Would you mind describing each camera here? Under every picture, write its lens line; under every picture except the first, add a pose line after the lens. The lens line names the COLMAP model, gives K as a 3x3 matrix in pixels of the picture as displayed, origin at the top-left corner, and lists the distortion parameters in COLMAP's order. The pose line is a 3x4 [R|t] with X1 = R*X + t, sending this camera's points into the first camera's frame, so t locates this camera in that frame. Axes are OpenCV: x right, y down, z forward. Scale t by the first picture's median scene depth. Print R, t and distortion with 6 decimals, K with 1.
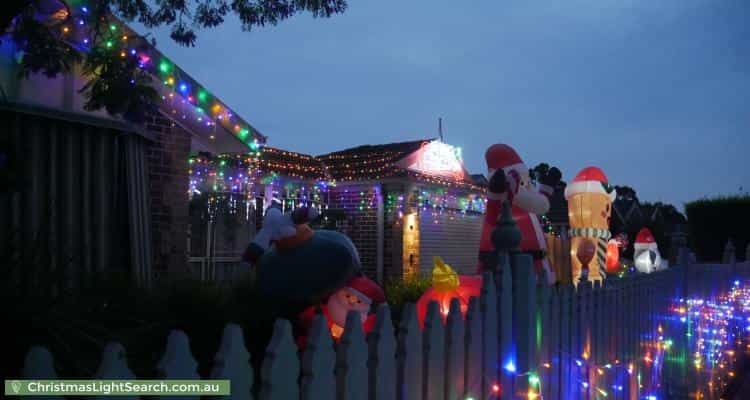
lens RADIAL K [[588.1, 0, 376.1], [0, 588.1, 217.4], [0, 0, 1]] dist [-0.006909, -0.003386]
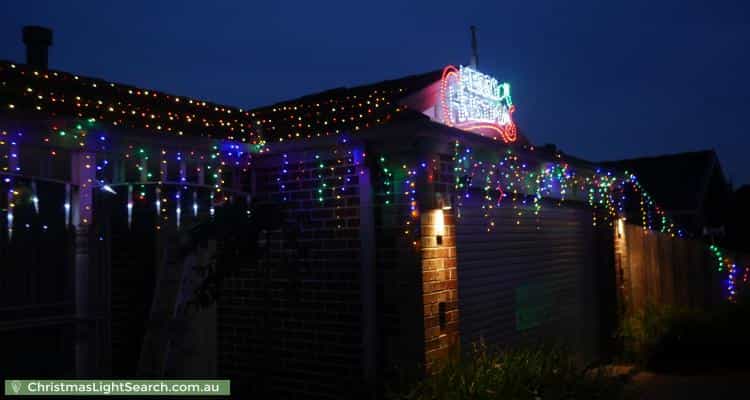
lens RADIAL K [[588.1, 0, 376.1], [0, 588.1, 217.4], [0, 0, 1]] dist [-0.006909, -0.003386]
pose [[0.999132, -0.039532, 0.013135, 0.008867], [0.039359, 0.999138, 0.013161, -0.006733], [-0.013644, -0.012633, 0.999827, 0.563647]]
